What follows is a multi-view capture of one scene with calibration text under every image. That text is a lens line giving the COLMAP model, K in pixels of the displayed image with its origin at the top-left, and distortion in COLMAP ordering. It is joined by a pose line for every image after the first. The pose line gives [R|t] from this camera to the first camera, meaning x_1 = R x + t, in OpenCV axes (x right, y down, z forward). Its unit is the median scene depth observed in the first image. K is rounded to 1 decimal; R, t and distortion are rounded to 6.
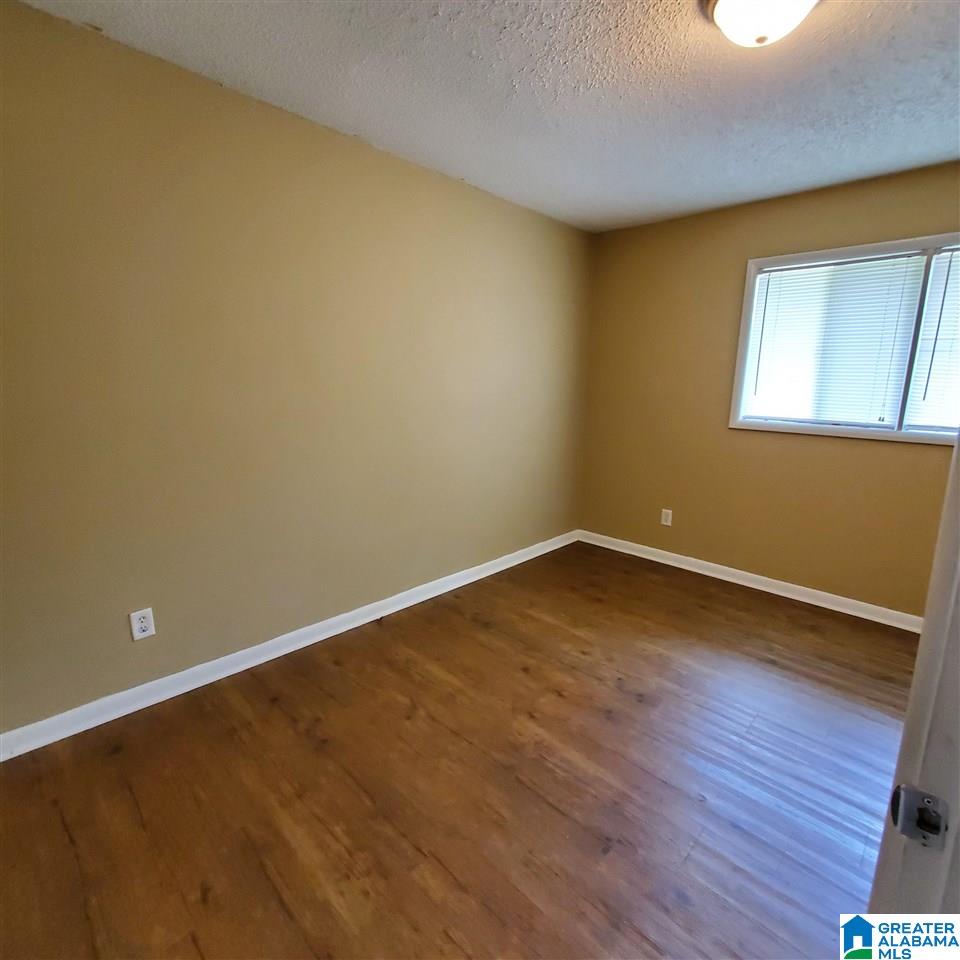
lens RADIAL K [[509.3, 0, 485.7], [0, 509.3, 477.1], [0, 0, 1]] dist [-0.002490, -0.002426]
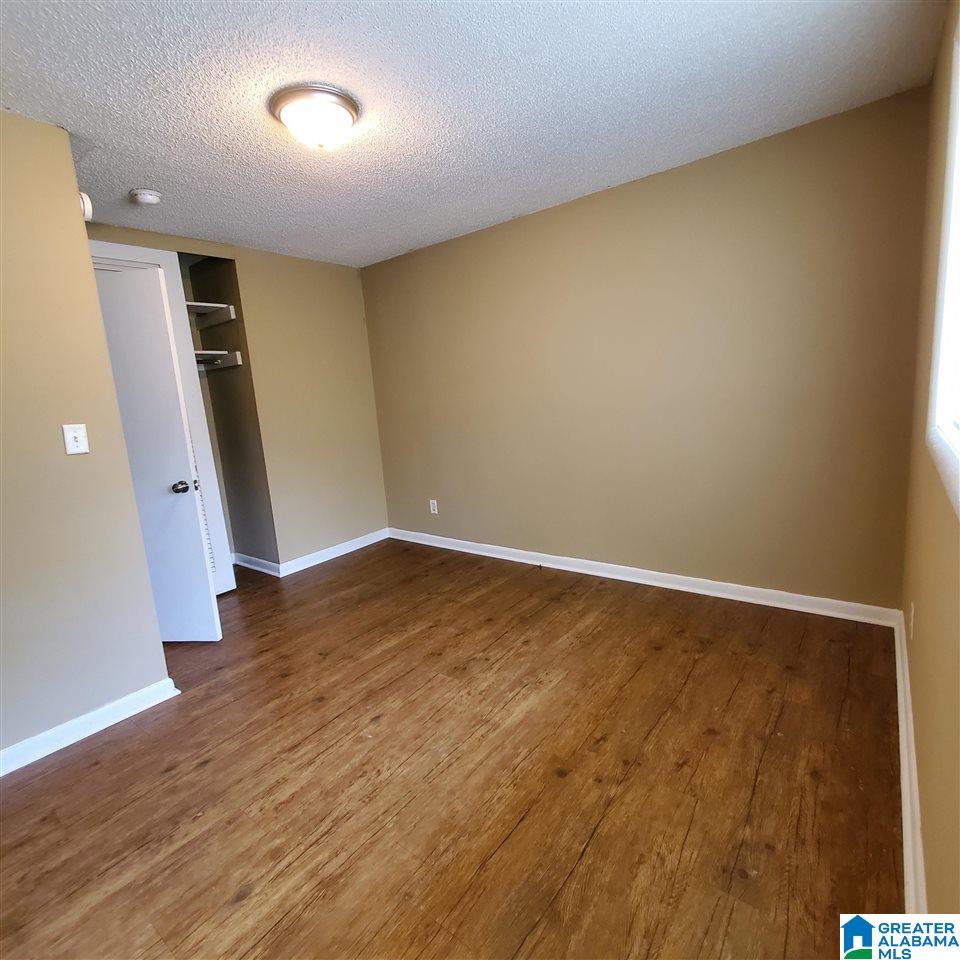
lens RADIAL K [[509.3, 0, 480.9], [0, 509.3, 477.3], [0, 0, 1]] dist [-0.002490, -0.002426]
pose [[0.086379, 0.136095, -0.986923, 1.469700], [-0.119327, 0.984907, 0.125373, -0.130528], [0.989090, 0.106937, 0.101315, 0.972344]]
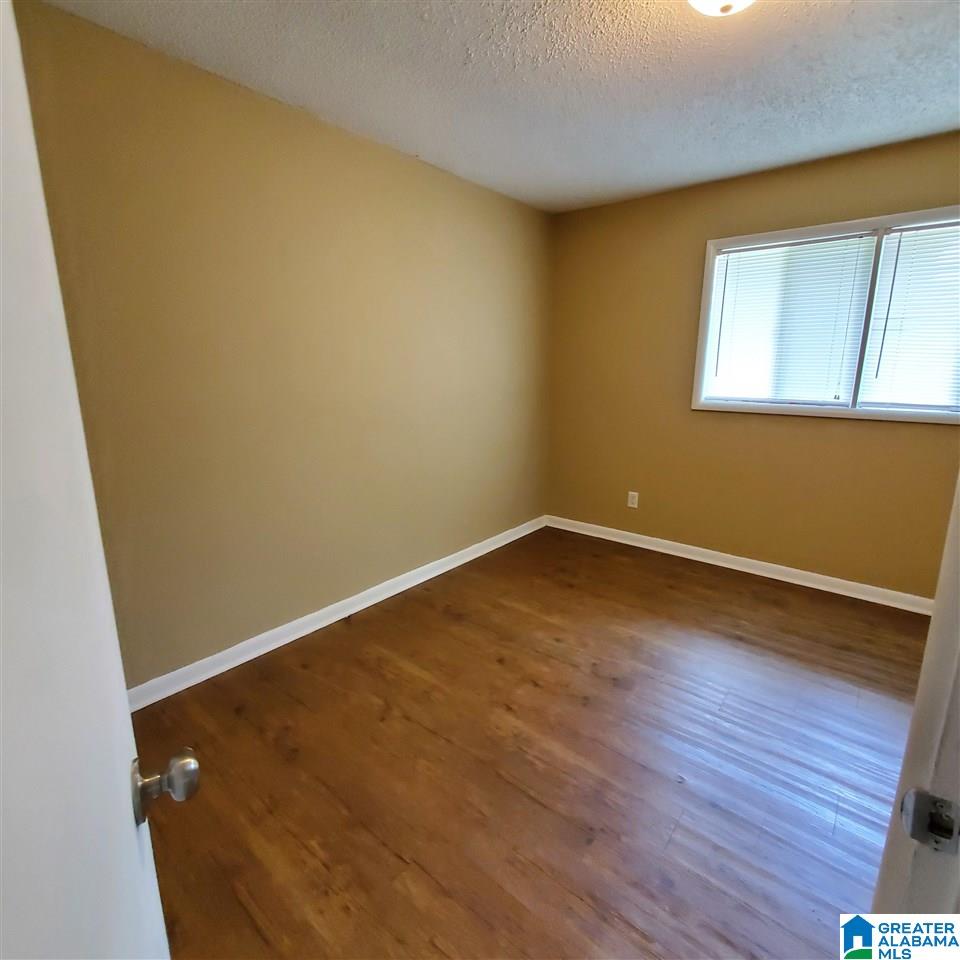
lens RADIAL K [[509.3, 0, 487.1], [0, 509.3, 476.1], [0, 0, 1]] dist [-0.002490, -0.002426]
pose [[0.996676, -0.035967, 0.073093, -0.007916], [0.033978, 0.999022, 0.028281, -0.010203], [-0.074039, -0.025704, 0.996924, 0.031062]]
